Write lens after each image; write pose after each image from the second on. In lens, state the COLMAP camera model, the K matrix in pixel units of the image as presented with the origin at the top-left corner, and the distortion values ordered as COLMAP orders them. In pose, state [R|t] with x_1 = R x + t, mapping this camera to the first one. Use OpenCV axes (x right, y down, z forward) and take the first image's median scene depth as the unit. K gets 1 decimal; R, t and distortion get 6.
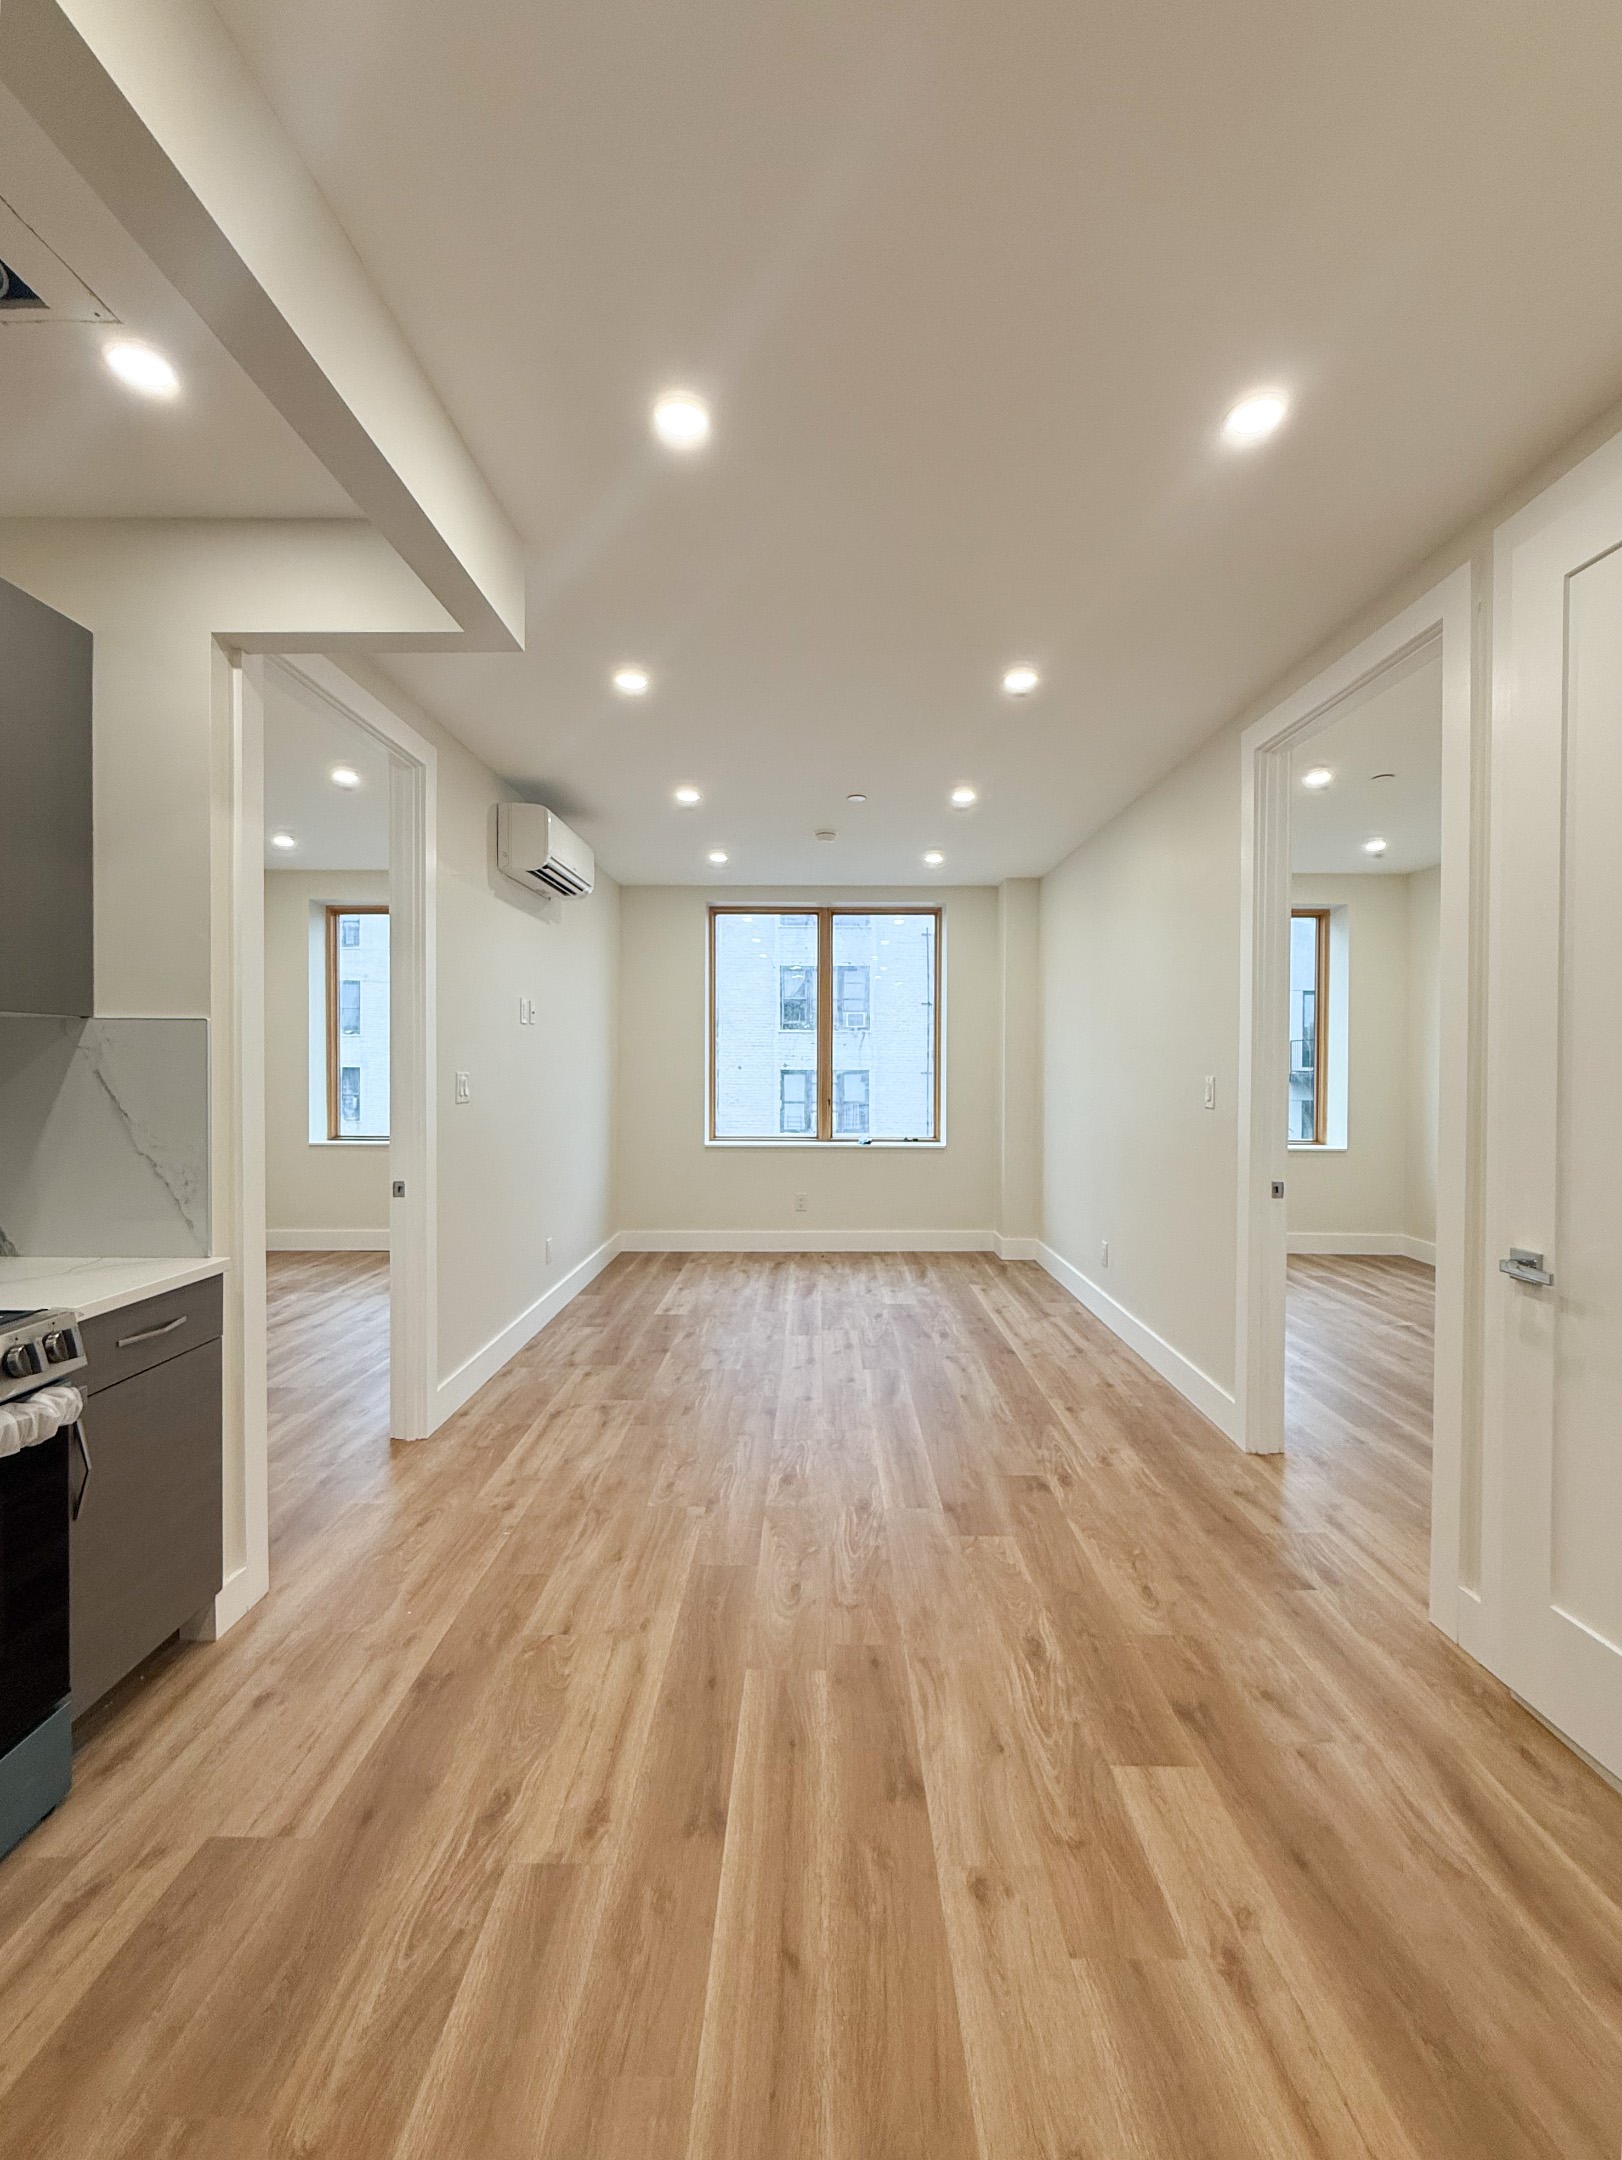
lens RADIAL K [[890.5, 0, 799.6], [0, 890.5, 1075.1], [0, 0, 1]] dist [0.002588, 0.000091]
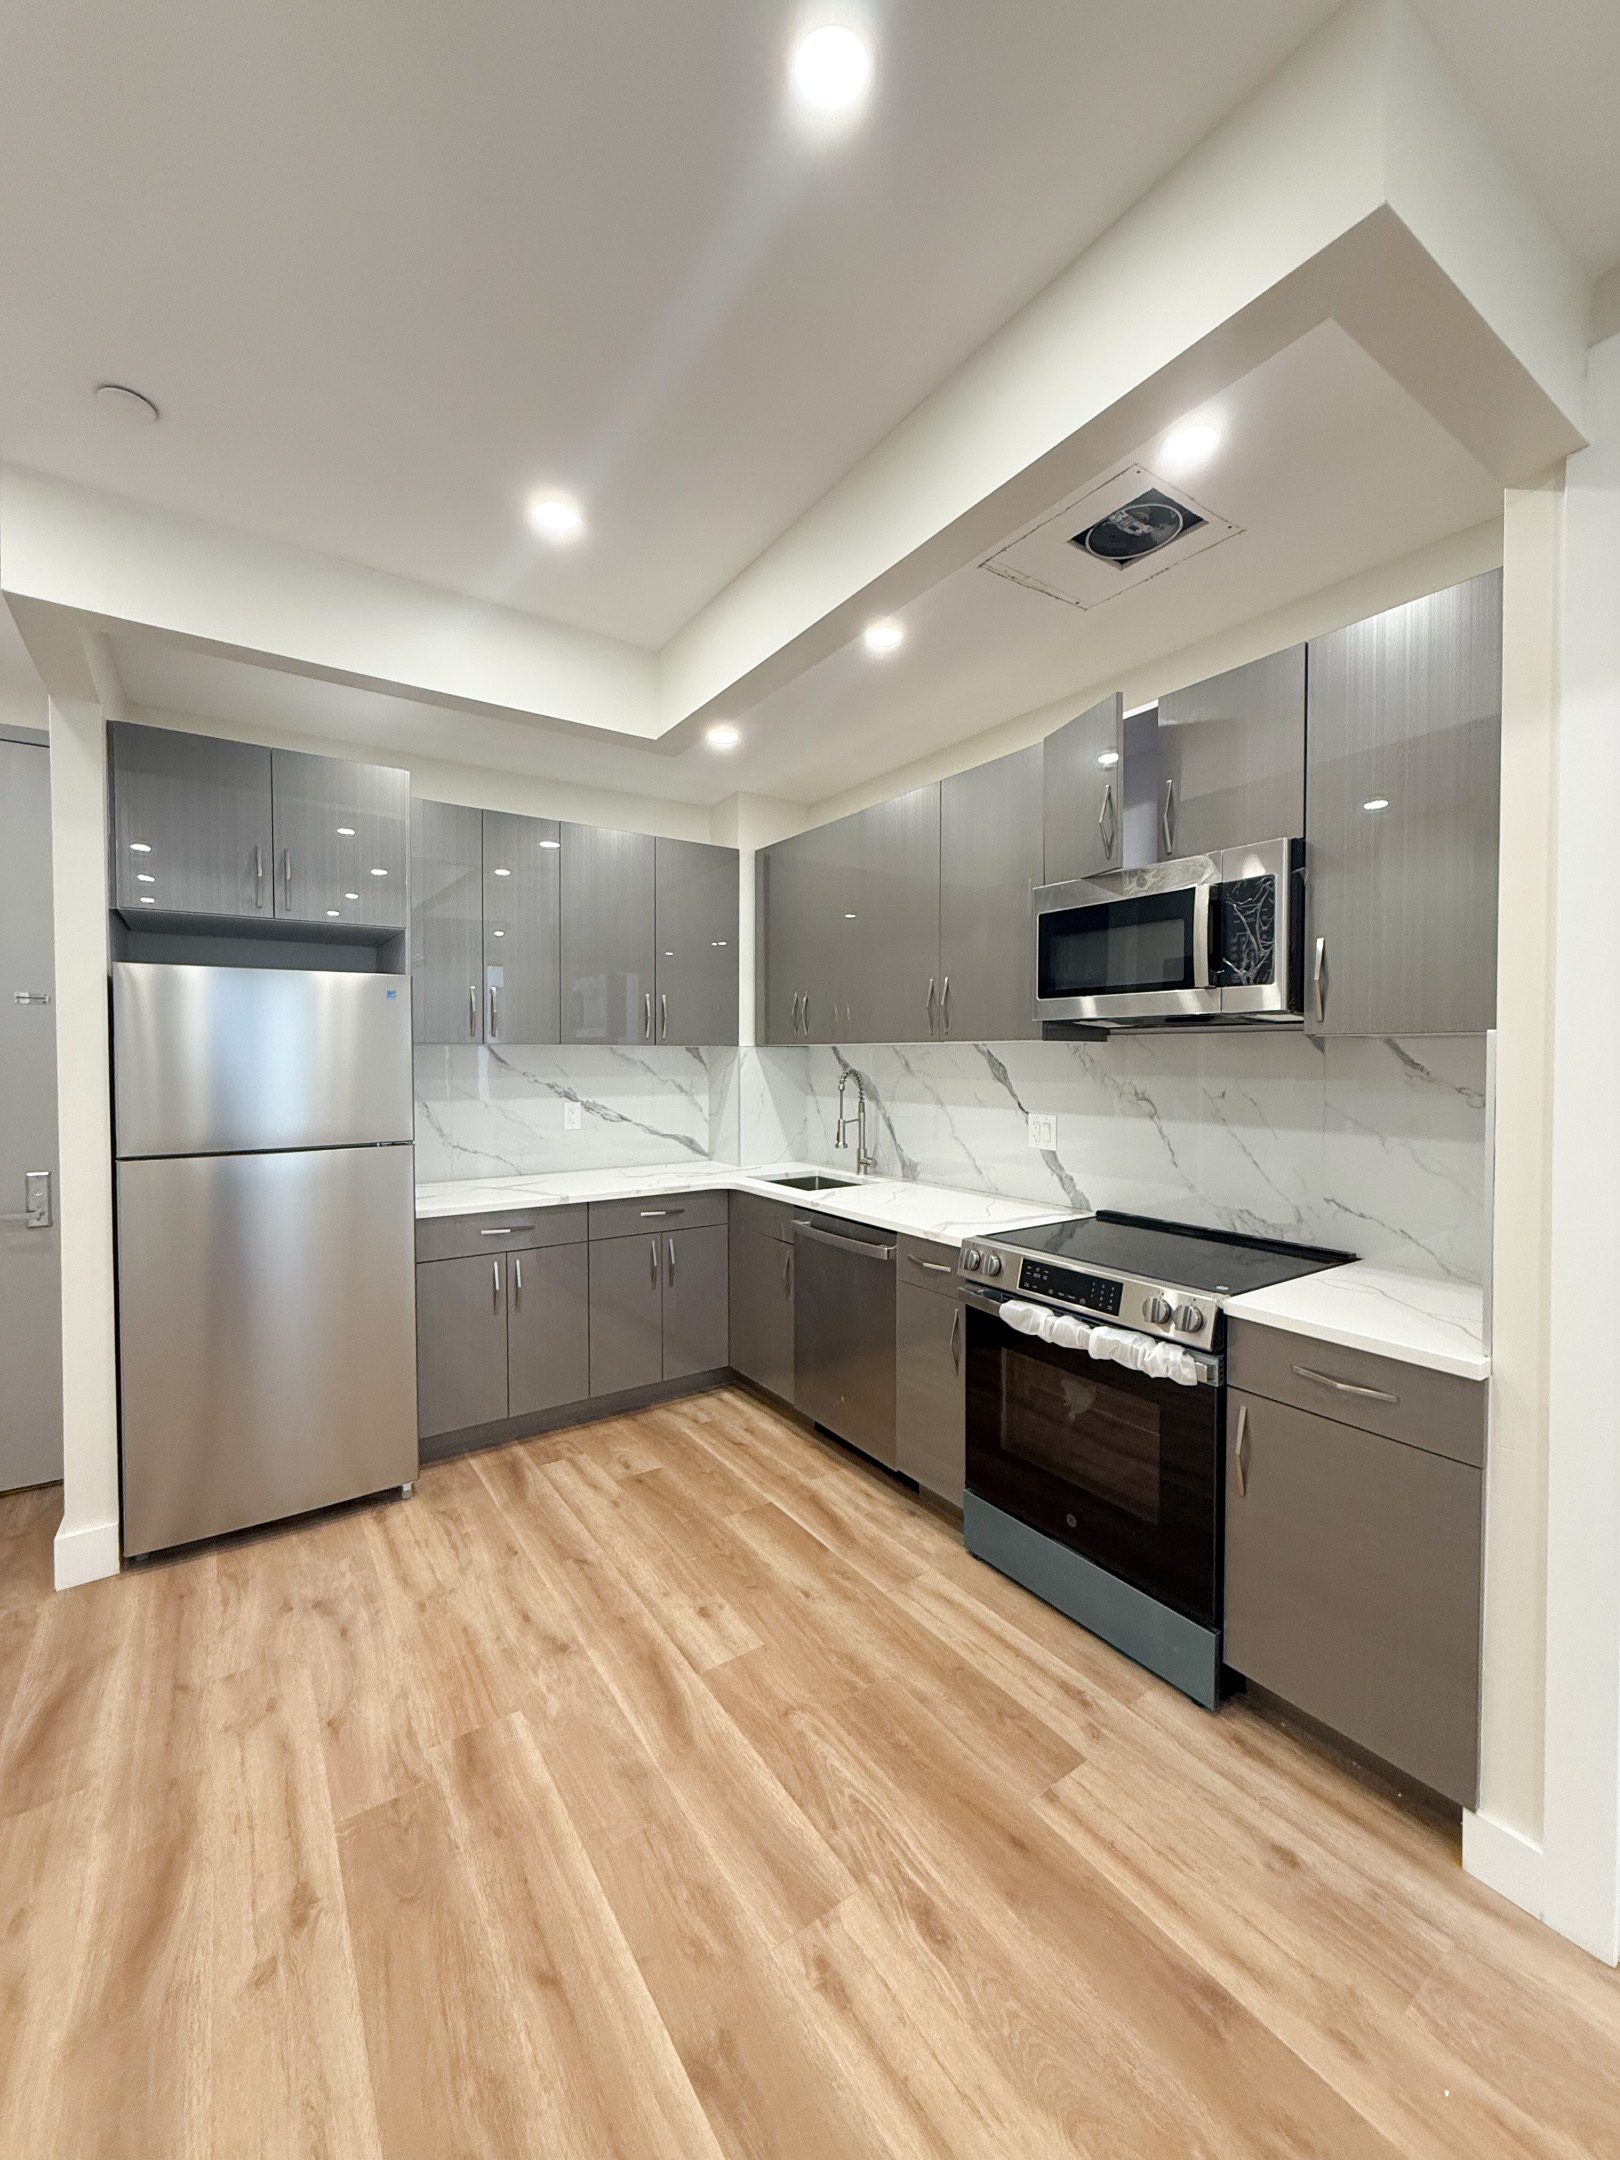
lens RADIAL K [[868.9, 0, 811.8], [0, 868.9, 1075.9], [0, 0, 1]] dist [0.000562, 0.000131]
pose [[-0.815407, 0.010672, -0.578790, 0.270595], [-0.008413, 0.999506, 0.030282, -0.055167], [0.578827, 0.029562, -0.814914, 1.731097]]
